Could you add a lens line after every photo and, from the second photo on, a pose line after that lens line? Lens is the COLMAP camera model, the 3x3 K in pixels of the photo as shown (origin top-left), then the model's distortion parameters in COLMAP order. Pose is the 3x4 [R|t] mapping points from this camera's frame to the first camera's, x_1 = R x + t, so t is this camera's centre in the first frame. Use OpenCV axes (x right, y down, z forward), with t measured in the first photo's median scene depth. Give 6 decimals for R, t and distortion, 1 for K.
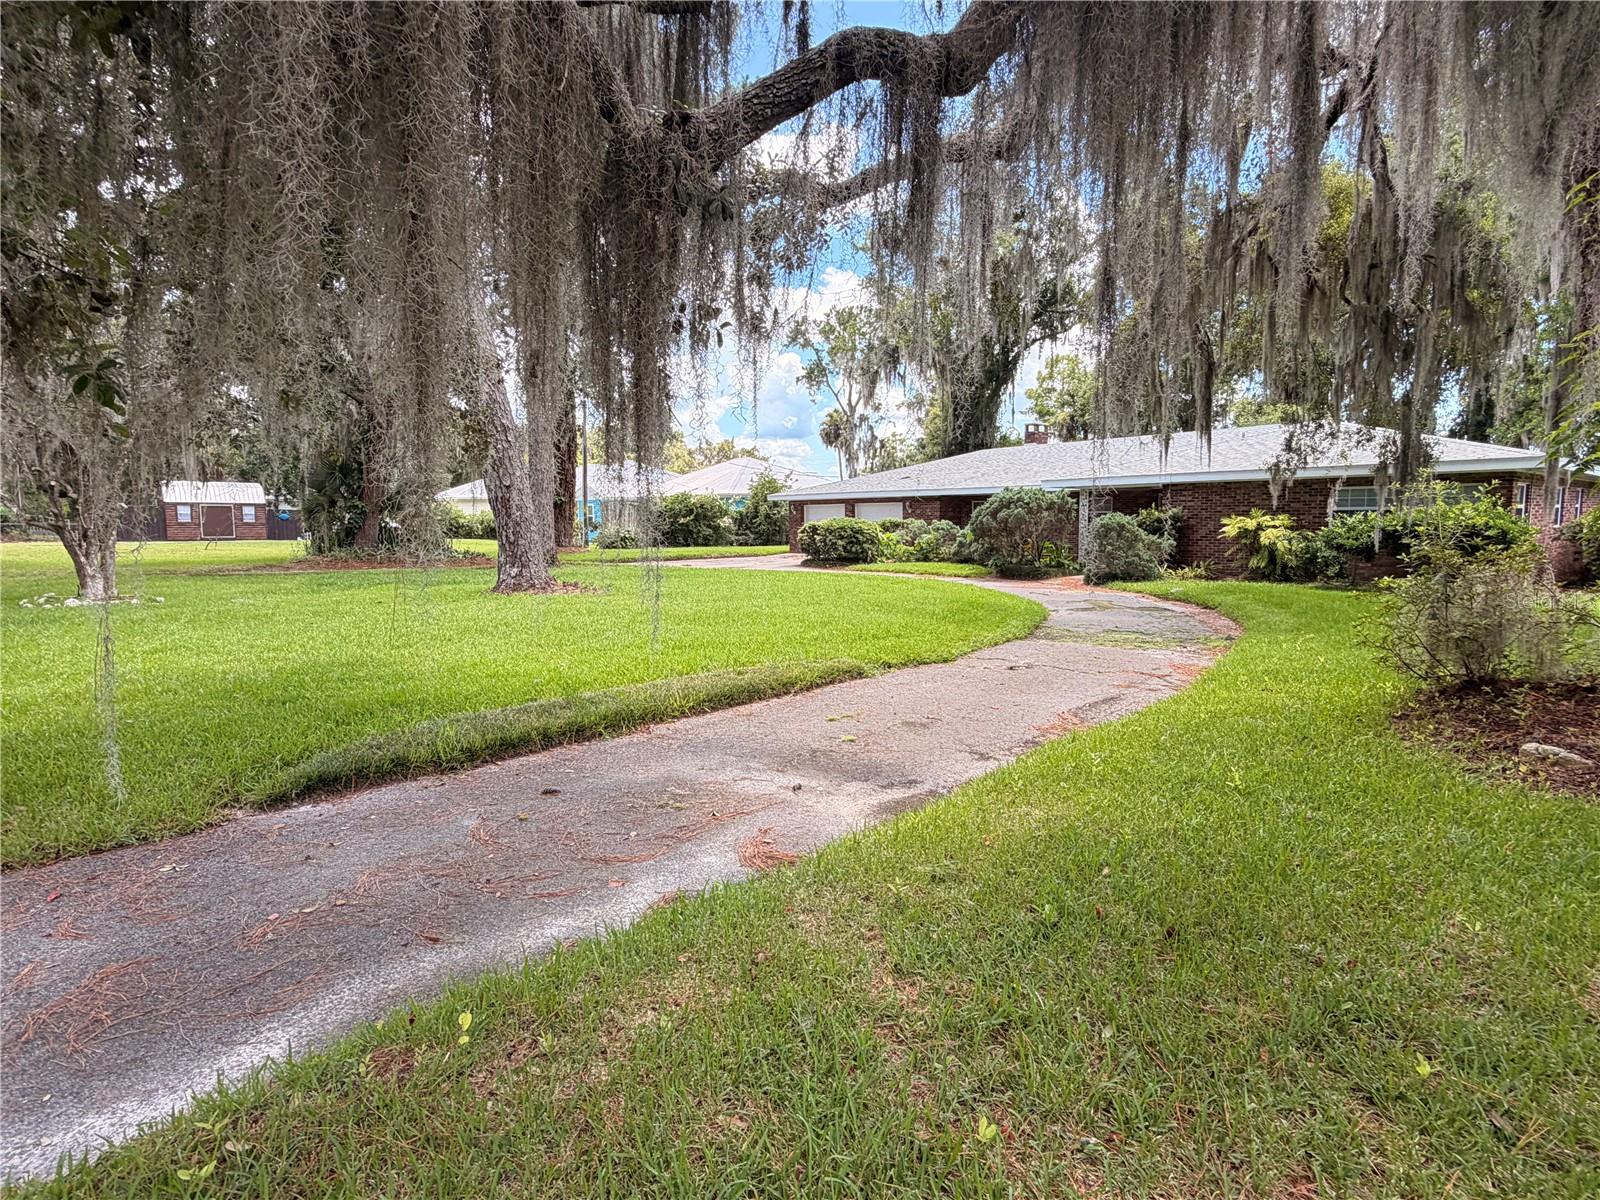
lens RADIAL K [[830.0, 0, 800.0], [0, 830.0, 600.0], [0, 0, 1]] dist [-0.001139, 0.000182]
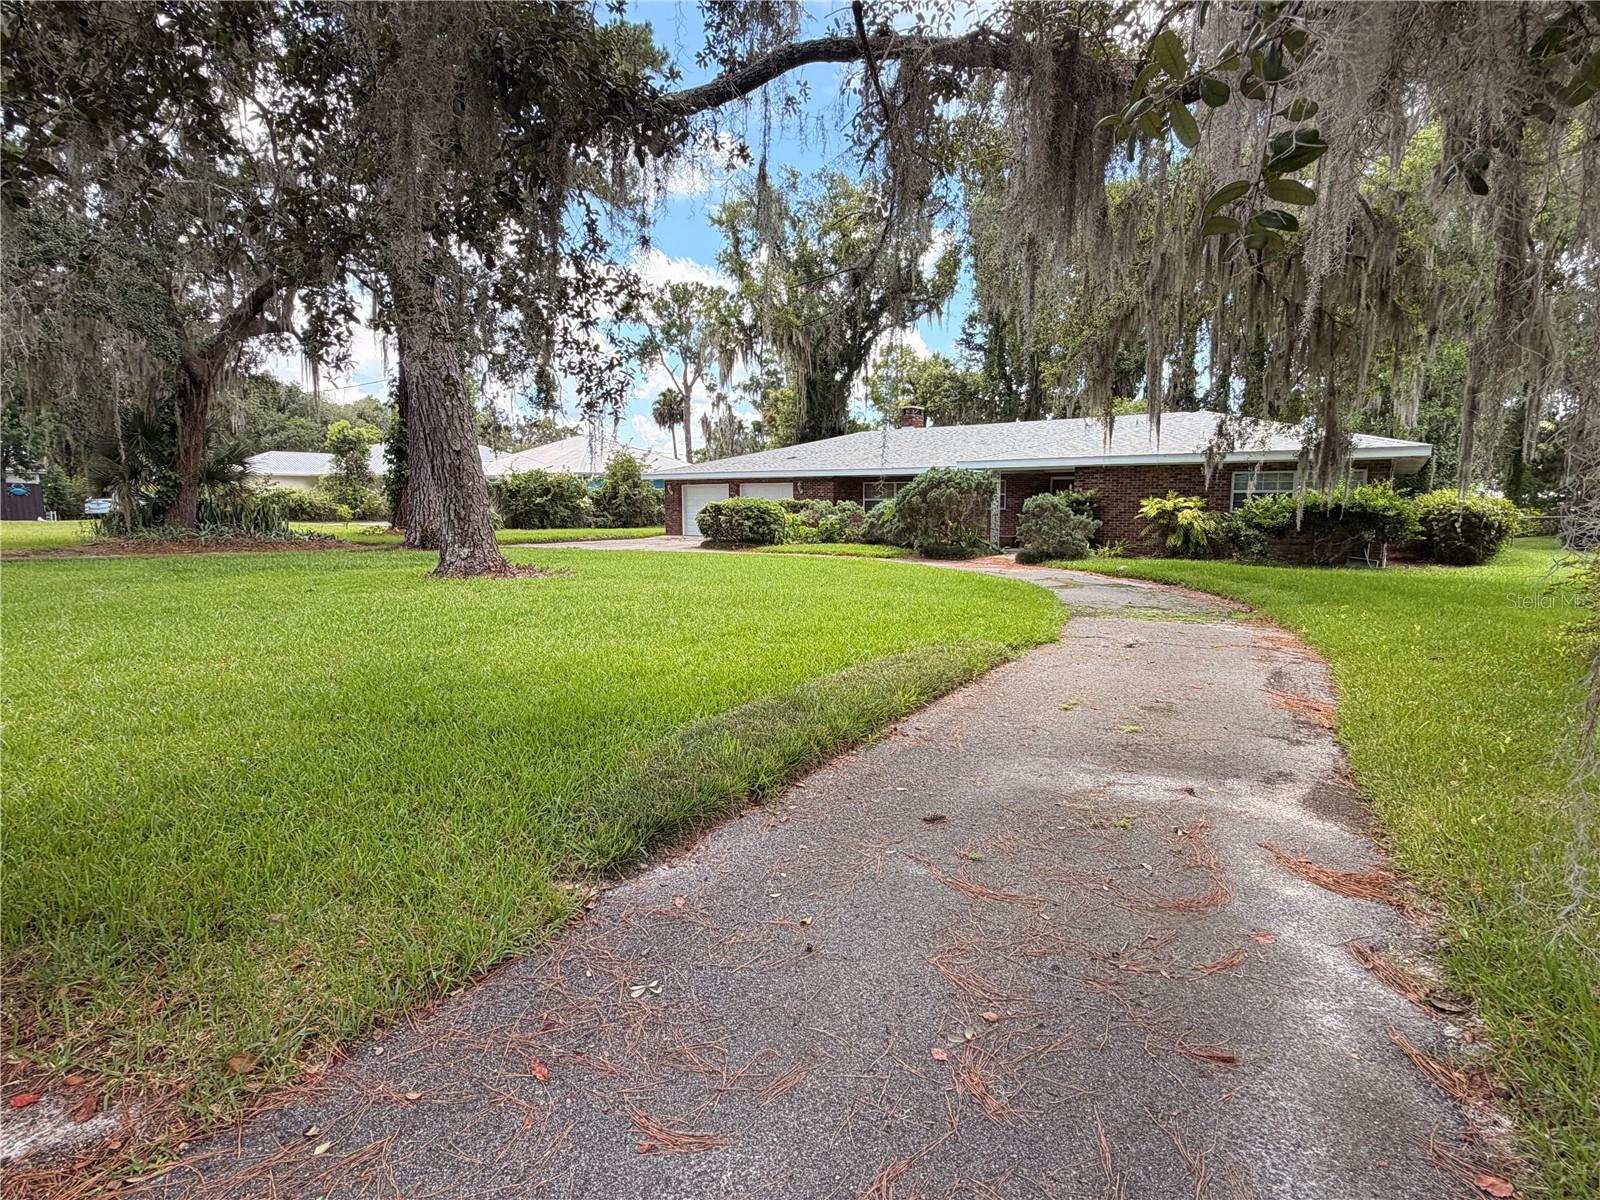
lens RADIAL K [[830.0, 0, 800.0], [0, 830.0, 600.0], [0, 0, 1]] dist [-0.001139, 0.000182]
pose [[0.972965, -0.018582, 0.230204, -0.137822], [0.014402, 0.999700, 0.019829, 0.001687], [-0.230503, -0.015977, 0.972940, 0.061904]]
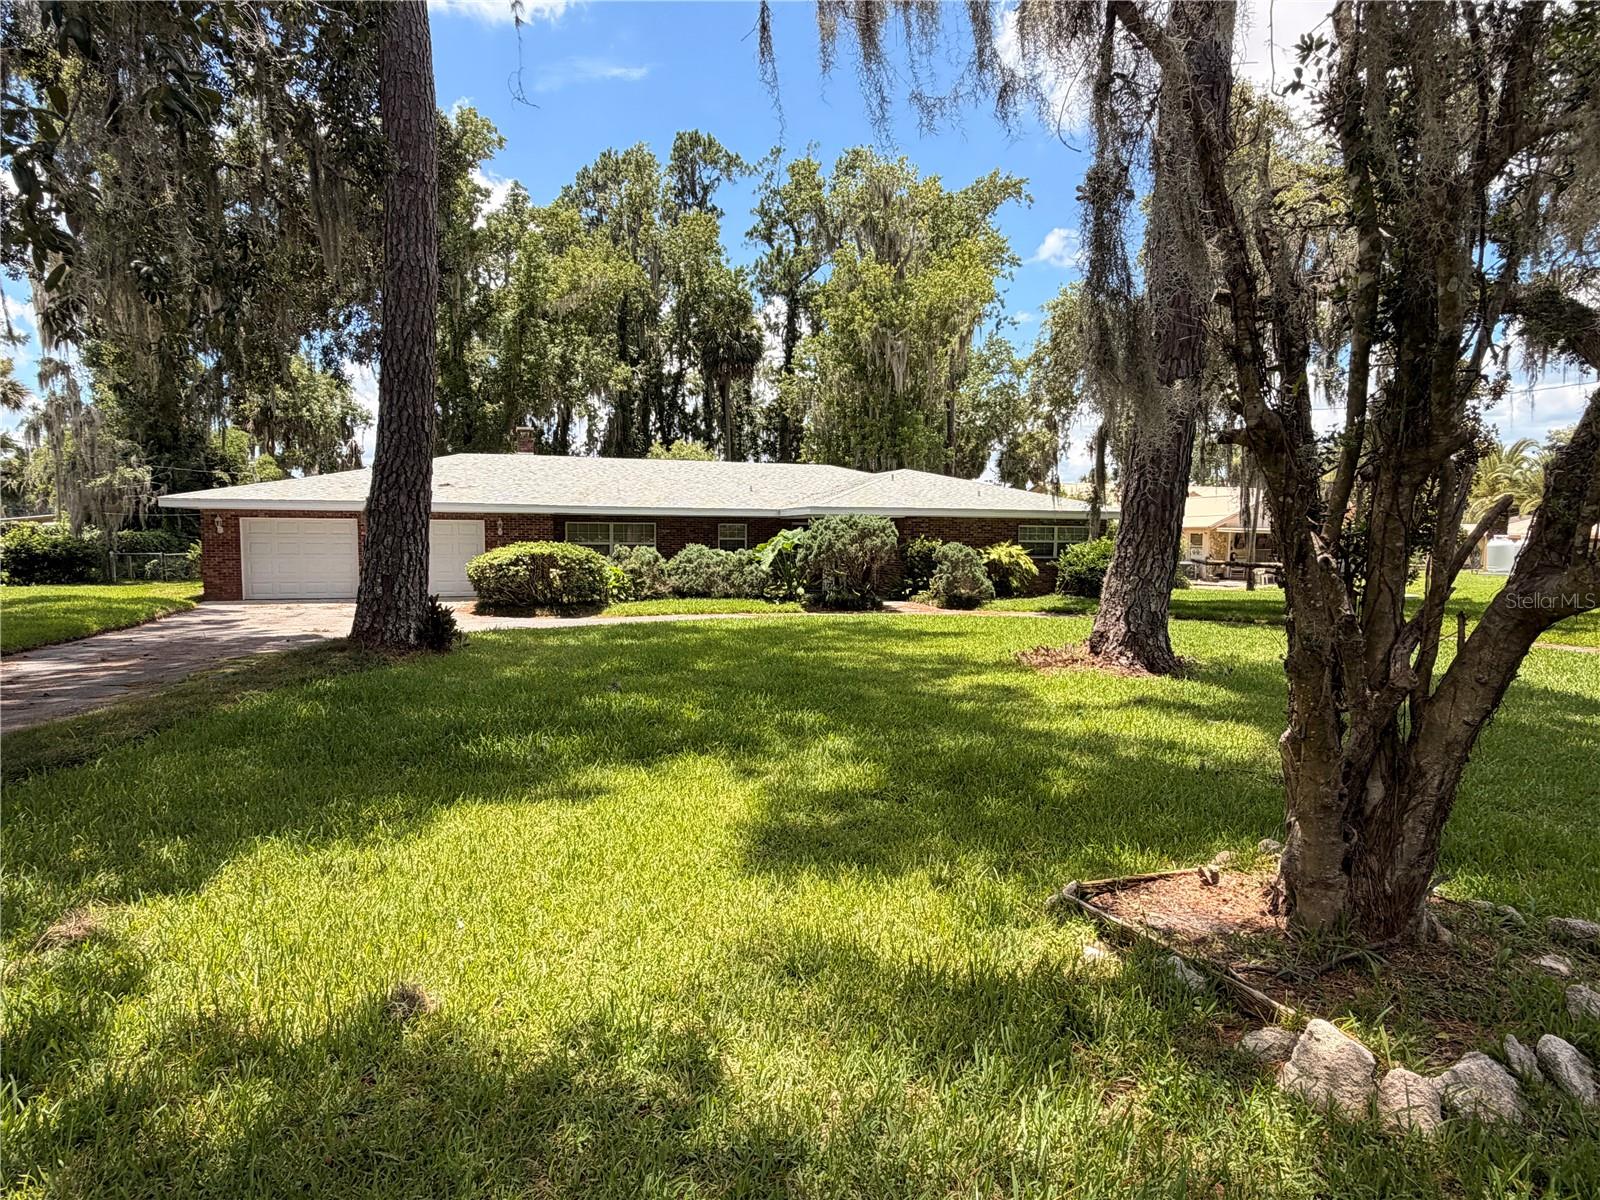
lens RADIAL K [[896.8, 0, 800.0], [0, 896.8, 600.0], [0, 0, 1]] dist [-0.005143, -0.001086]
pose [[0.363381, -0.048862, 0.930358, -0.696542], [0.083089, 0.996344, 0.019874, -0.062131], [-0.927928, 0.070081, 0.366112, 0.684555]]
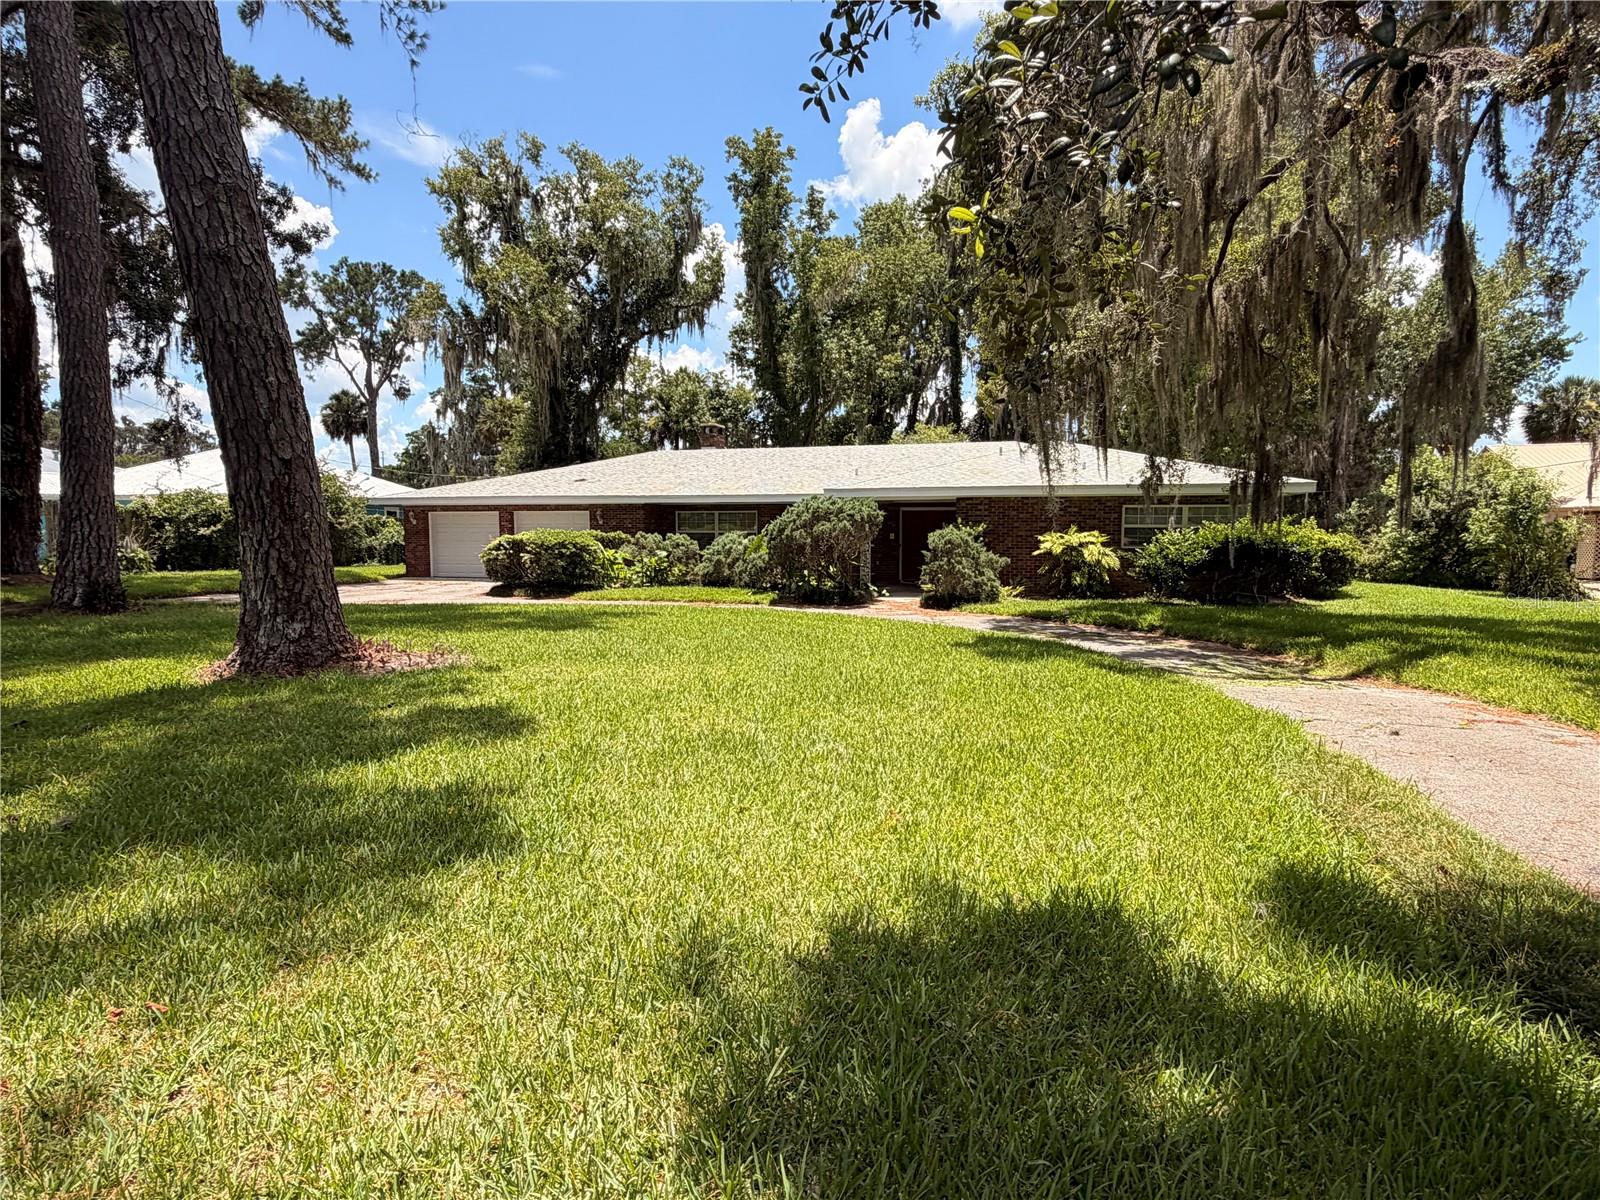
lens RADIAL K [[896.8, 0, 800.0], [0, 896.8, 600.0], [0, 0, 1]] dist [-0.005143, -0.001086]
pose [[0.835368, -0.032963, 0.548701, -0.258718], [0.045302, 0.998933, -0.008958, -0.022700], [-0.547821, 0.032341, 0.835970, 0.251806]]
